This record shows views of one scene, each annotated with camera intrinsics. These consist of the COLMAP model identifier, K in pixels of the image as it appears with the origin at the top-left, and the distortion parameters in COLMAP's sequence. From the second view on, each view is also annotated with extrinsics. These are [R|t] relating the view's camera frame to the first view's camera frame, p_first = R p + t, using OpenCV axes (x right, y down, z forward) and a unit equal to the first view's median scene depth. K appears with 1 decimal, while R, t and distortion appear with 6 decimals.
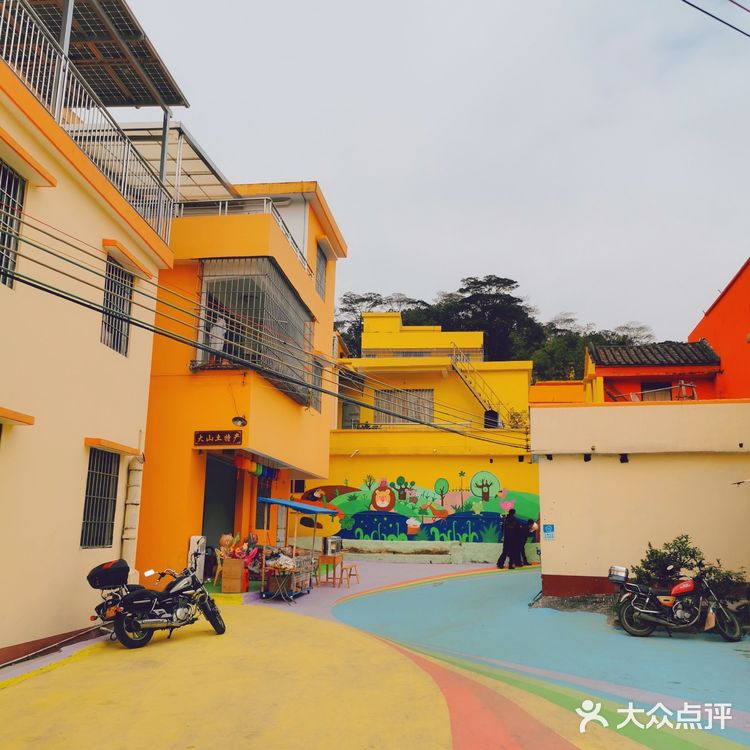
lens RADIAL K [[775.8, 0, 373.2], [0, 775.8, 379.3], [0, 0, 1]] dist [0.021698, 0.000000]
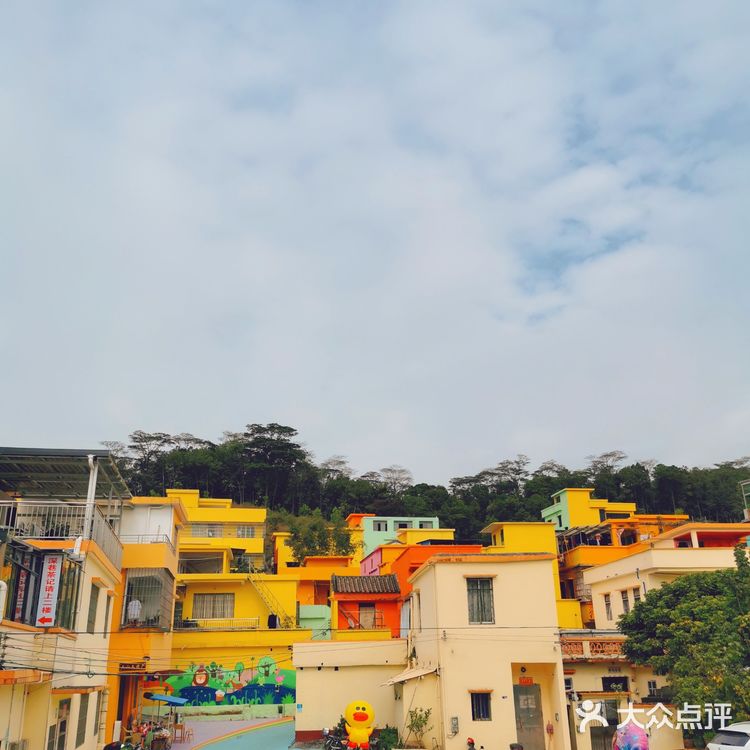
lens RADIAL K [[775.8, 0, 371.7], [0, 775.8, 369.3], [0, 0, 1]] dist [0.021698, 0.000000]
pose [[0.960599, 0.062618, 0.270792, -0.120309], [-0.019287, 0.986960, -0.159808, -0.213563], [-0.277268, 0.148289, 0.949280, -0.670963]]
